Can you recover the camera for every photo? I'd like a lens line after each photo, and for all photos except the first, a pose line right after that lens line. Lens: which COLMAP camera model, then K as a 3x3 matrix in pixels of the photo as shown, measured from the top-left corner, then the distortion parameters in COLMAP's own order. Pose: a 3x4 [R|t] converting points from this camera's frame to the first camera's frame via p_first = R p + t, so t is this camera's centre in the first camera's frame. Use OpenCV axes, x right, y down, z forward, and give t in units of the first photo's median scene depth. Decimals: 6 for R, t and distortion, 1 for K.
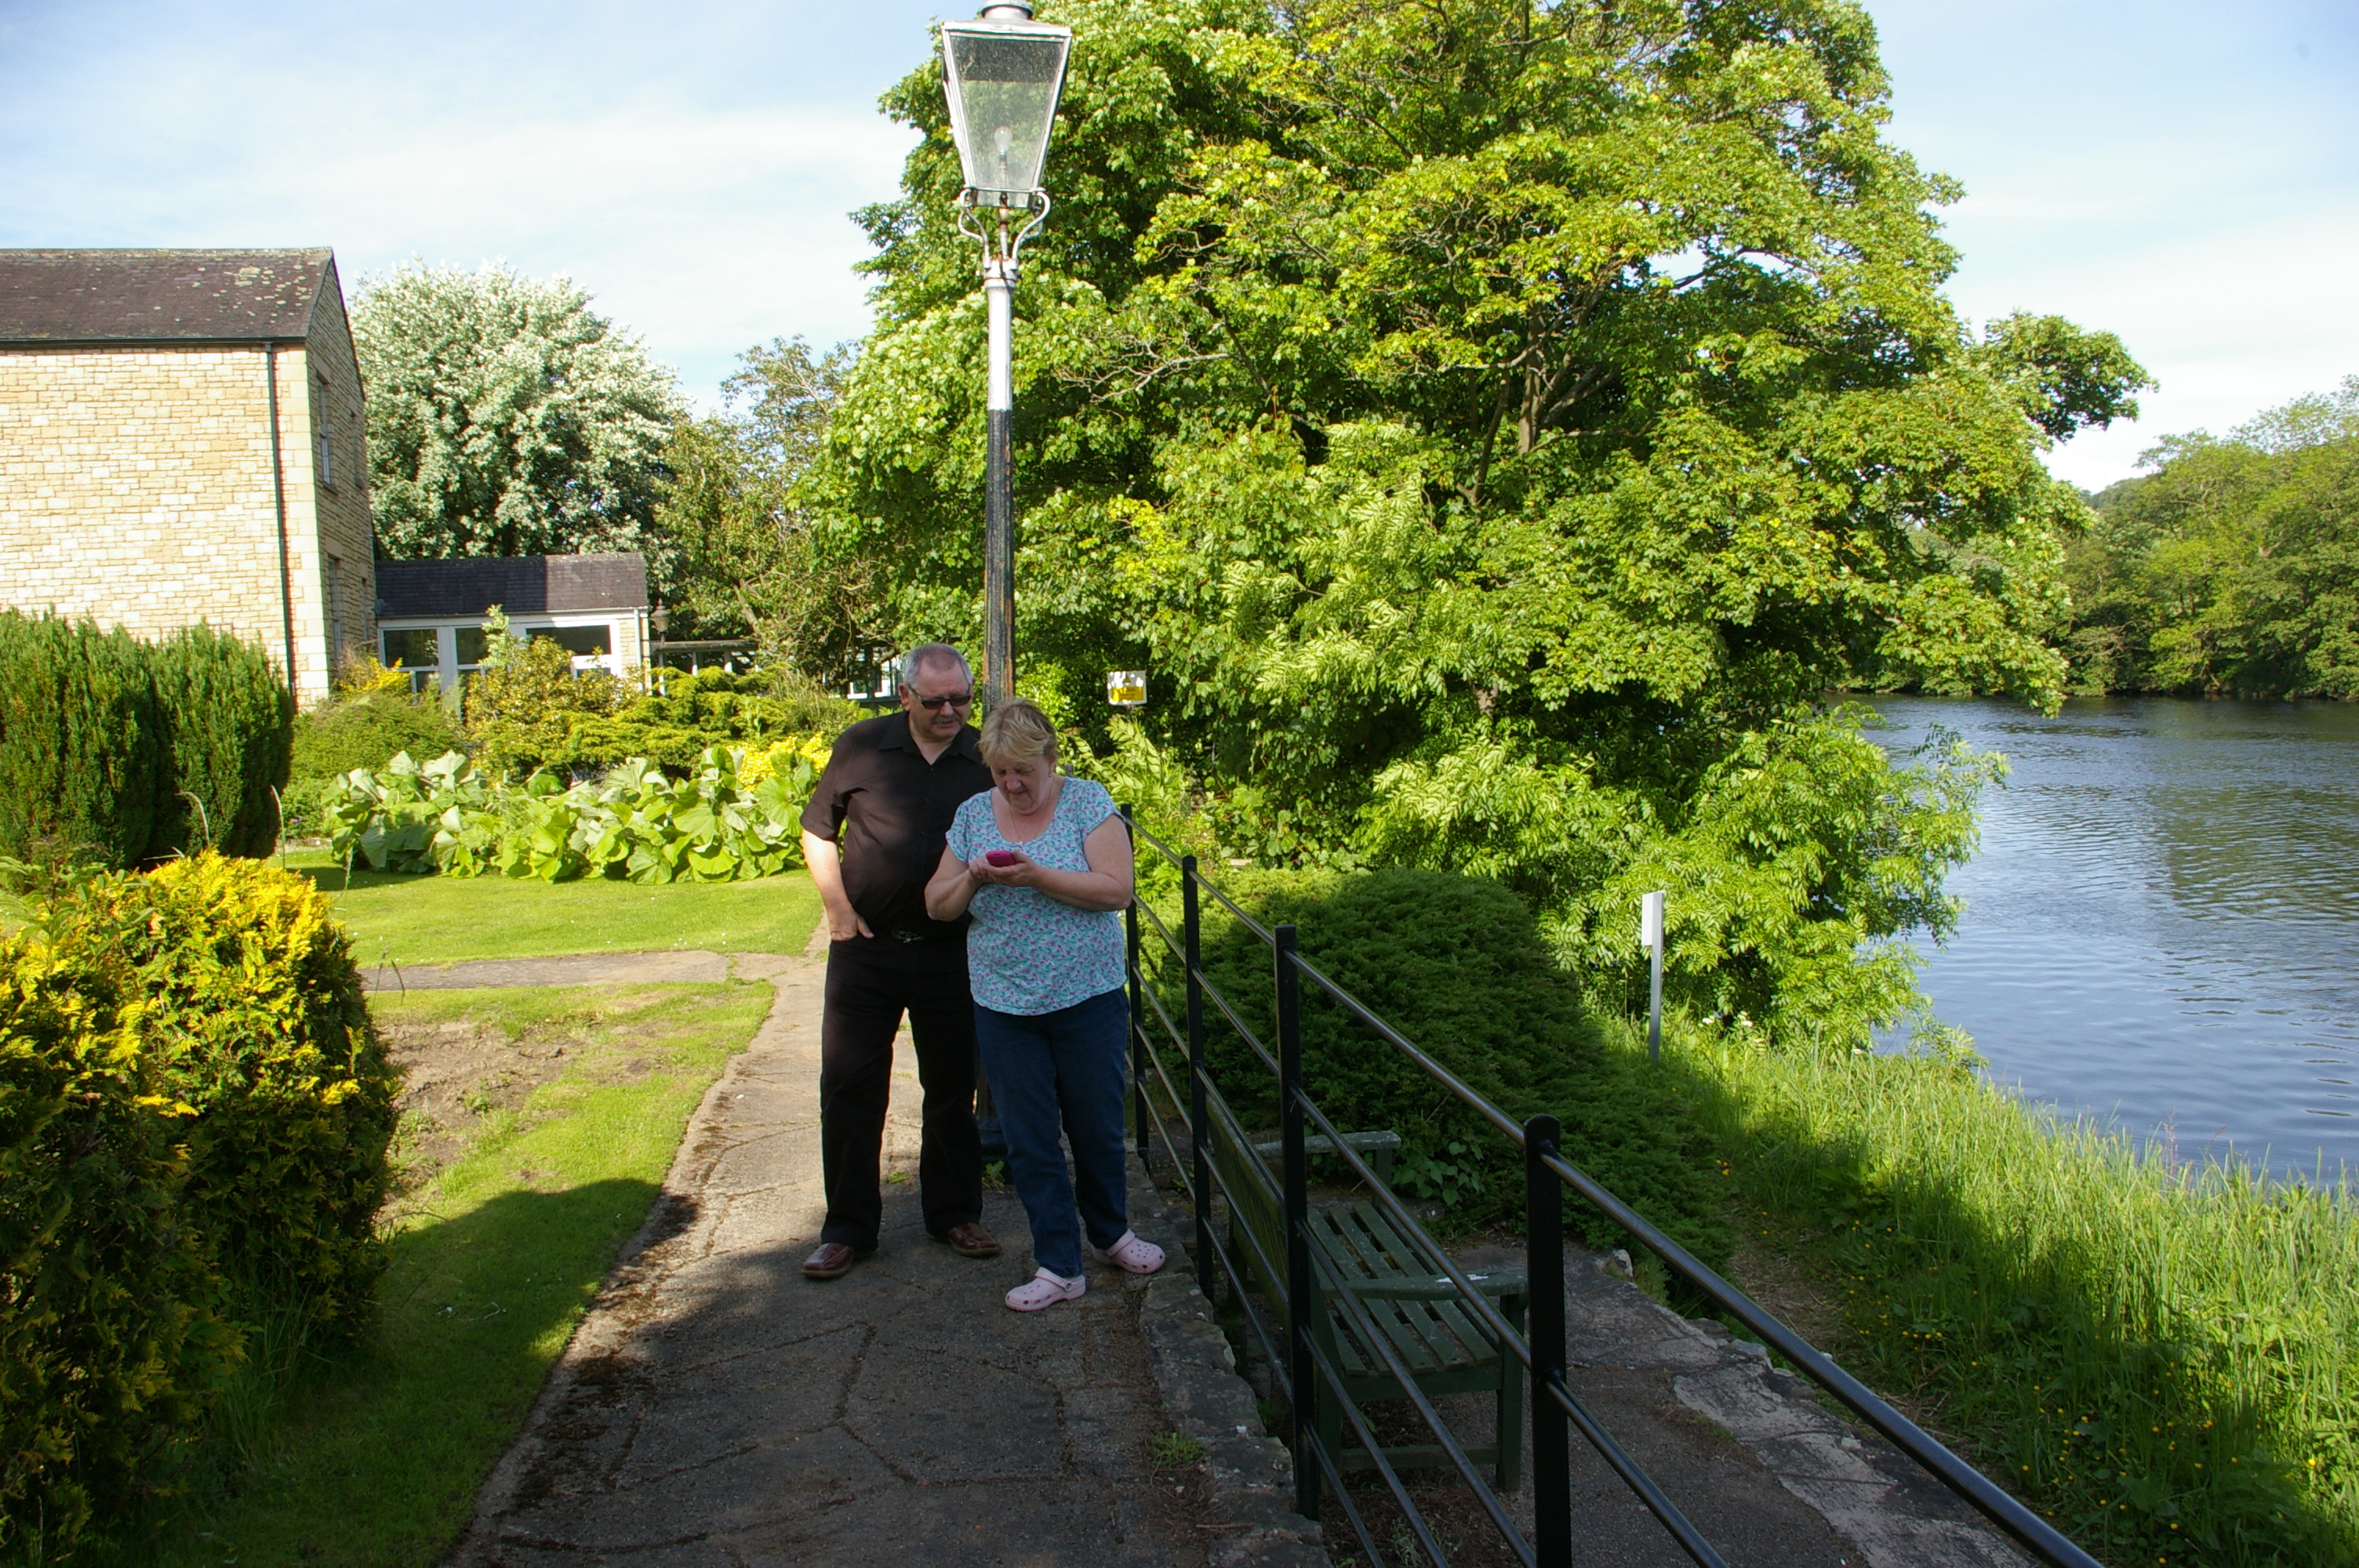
lens RADIAL K [[1878.0, 0, 1183.1], [0, 1878.0, 778.8], [0, 0, 1]] dist [-0.084008, 0.042600]
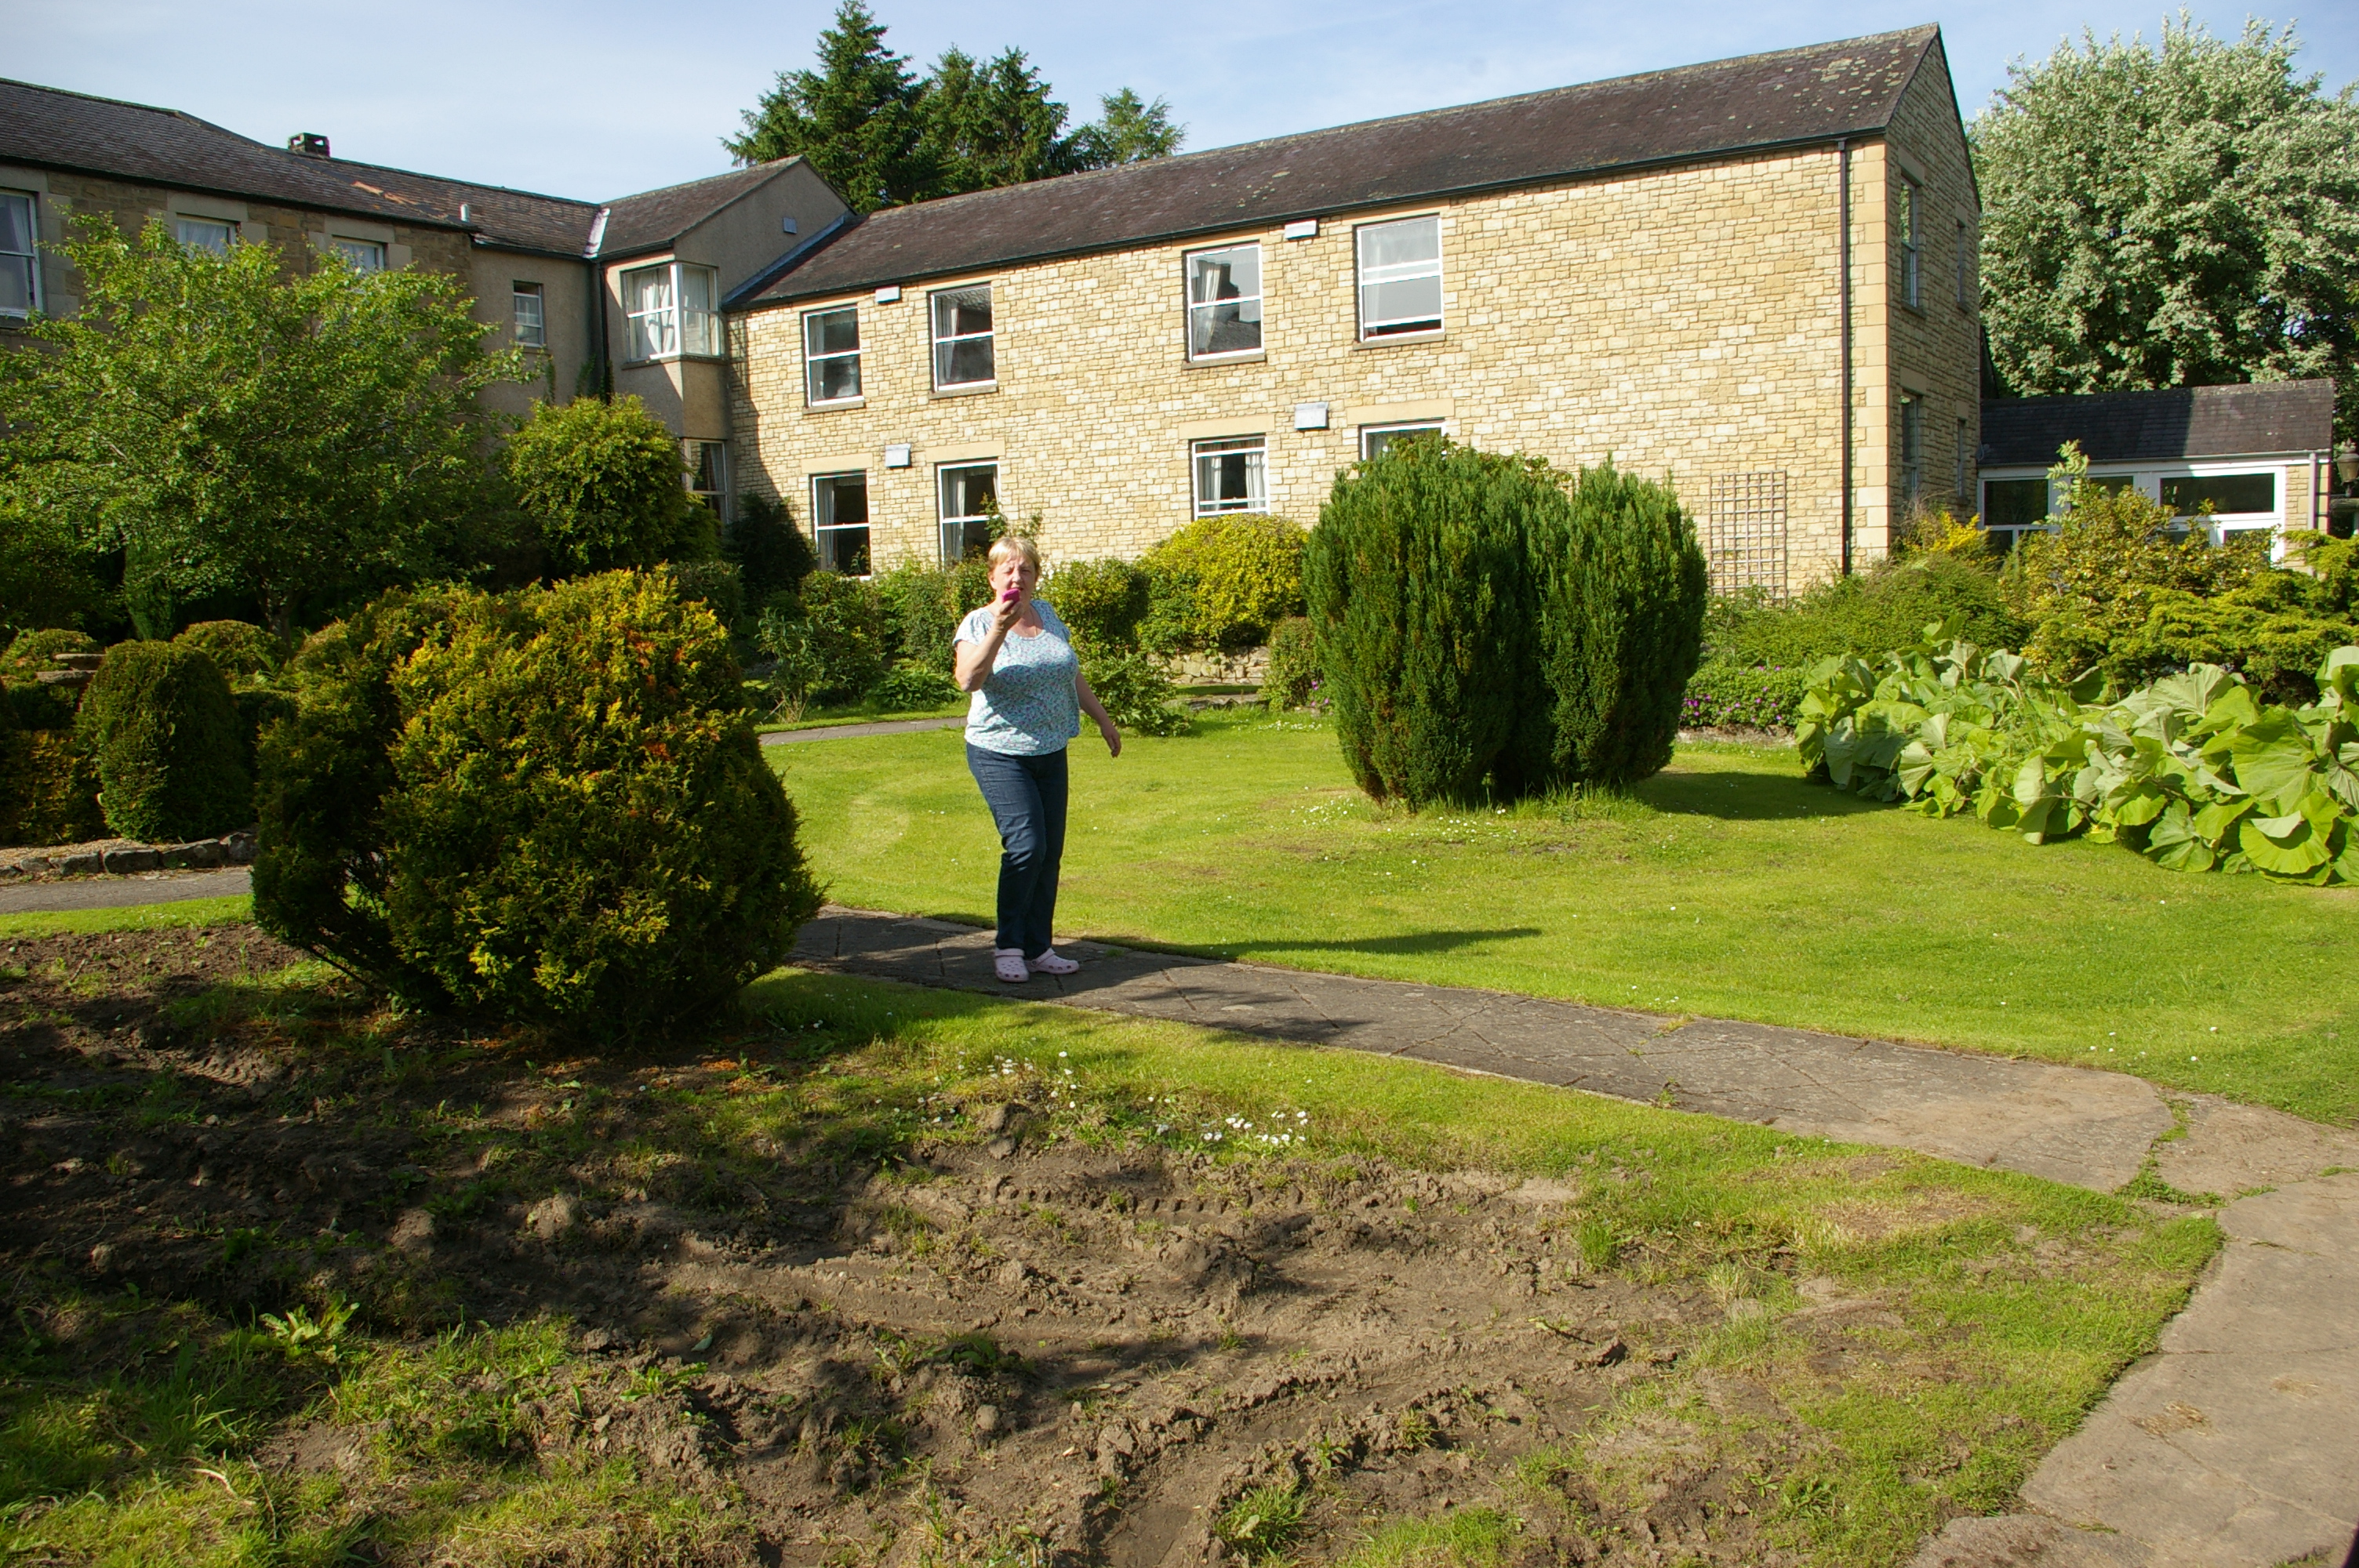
lens RADIAL K [[1878.0, 0, 1184.5], [0, 1878.0, 780.2], [0, 0, 1]] dist [-0.084008, 0.042600]
pose [[0.651814, 0.104477, -0.751148, -0.024492], [-0.046765, 0.994117, 0.097691, -0.011716], [0.756936, -0.028548, 0.652865, 0.208428]]
